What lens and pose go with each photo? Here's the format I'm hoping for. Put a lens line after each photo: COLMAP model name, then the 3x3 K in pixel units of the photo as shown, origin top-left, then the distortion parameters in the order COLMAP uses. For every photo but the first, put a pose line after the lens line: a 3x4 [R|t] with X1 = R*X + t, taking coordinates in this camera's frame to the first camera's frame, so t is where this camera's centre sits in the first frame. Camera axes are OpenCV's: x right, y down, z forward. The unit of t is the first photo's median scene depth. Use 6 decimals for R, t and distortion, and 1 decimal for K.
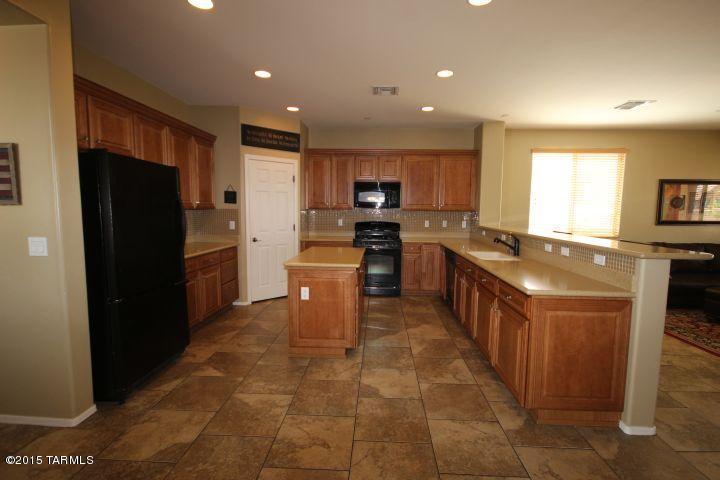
lens RADIAL K [[343.7, 0, 360.0], [0, 343.7, 240.0], [0, 0, 1]] dist [-0.004800, -0.001191]
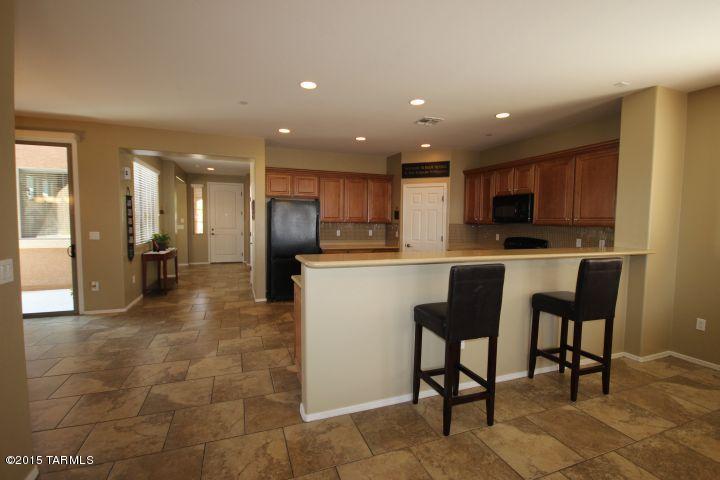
lens RADIAL K [[328.2, 0, 361.0], [0, 328.2, 241.6], [0, 0, 1]] dist [-0.015553, -0.000244]
pose [[0.398537, 0.051808, -0.915688, 0.758165], [-0.092145, 0.995613, 0.016226, -0.018821], [0.912512, 0.077910, 0.401562, 0.281221]]
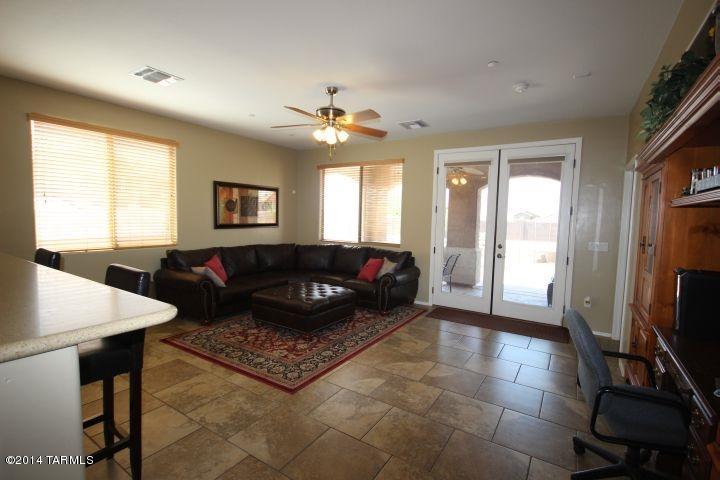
lens RADIAL K [[334.4, 0, 368.4], [0, 334.4, 242.2], [0, 0, 1]] dist [0.004218, -0.008945]
pose [[0.485377, -0.066834, 0.871747, 0.283305], [0.060974, 0.997234, 0.042505, -0.022190], [-0.872176, 0.032523, 0.488110, 0.191078]]
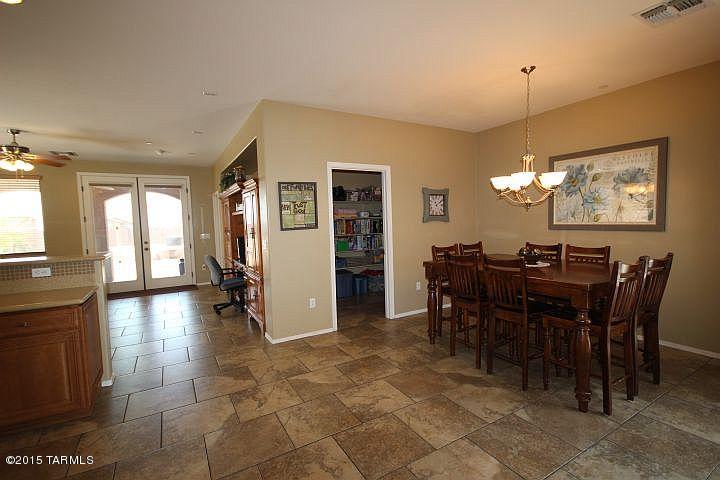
lens RADIAL K [[339.2, 0, 360.0], [0, 339.2, 240.0], [0, 0, 1]] dist [0.016507, 0.000103]
pose [[-0.536367, -0.044551, 0.842808, -0.378319], [0.101825, 0.987895, 0.117022, -0.034053], [-0.837820, 0.148586, -0.525339, 0.322303]]
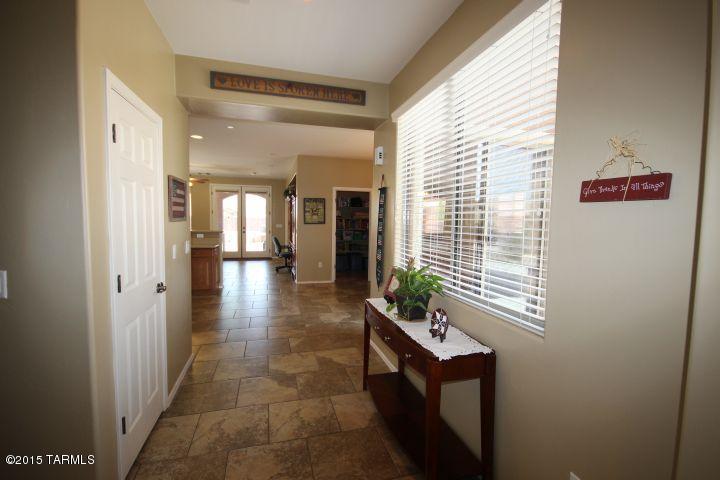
lens RADIAL K [[336.8, 0, 367.2], [0, 336.8, 242.0], [0, 0, 1]] dist [-0.002307, -0.000498]
pose [[-0.327595, -0.084166, 0.941062, -1.042754], [0.064947, 0.991662, 0.111300, -0.048689], [-0.942583, 0.097581, -0.319398, 0.277845]]
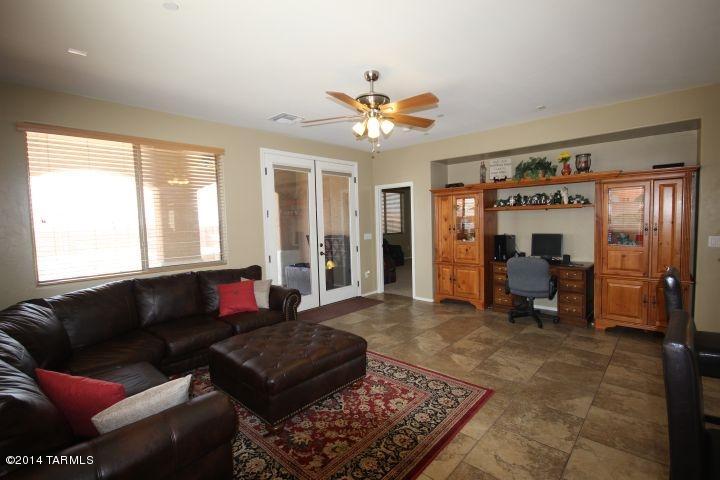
lens RADIAL K [[334.6, 0, 360.0], [0, 334.6, 240.0], [0, 0, 1]] dist [-0.010974, -0.000228]
pose [[-0.766689, -0.028471, 0.641387, 0.487202], [0.079498, 0.987118, 0.138847, -0.101076], [-0.637077, 0.157441, -0.754549, 1.031932]]
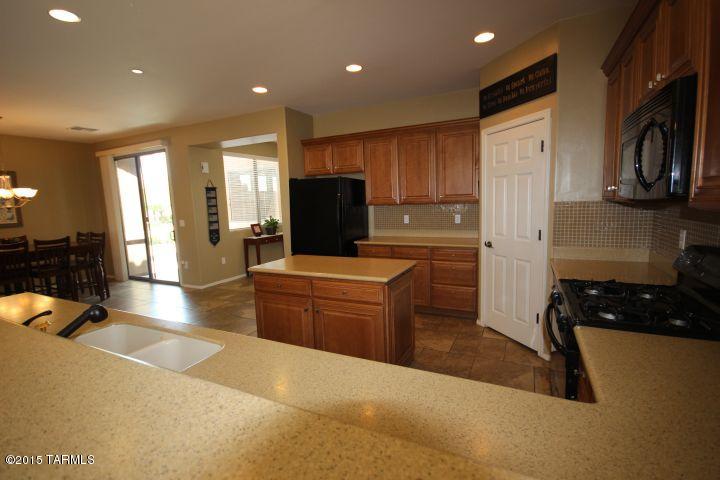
lens RADIAL K [[331.2, 0, 360.0], [0, 331.2, 240.0], [0, 0, 1]] dist [-0.000946, -0.000160]
pose [[-0.400688, 0.110680, -0.909505, 0.413807], [-0.054601, 0.988028, 0.144290, -0.090702], [0.914586, 0.107475, -0.389847, 0.950832]]
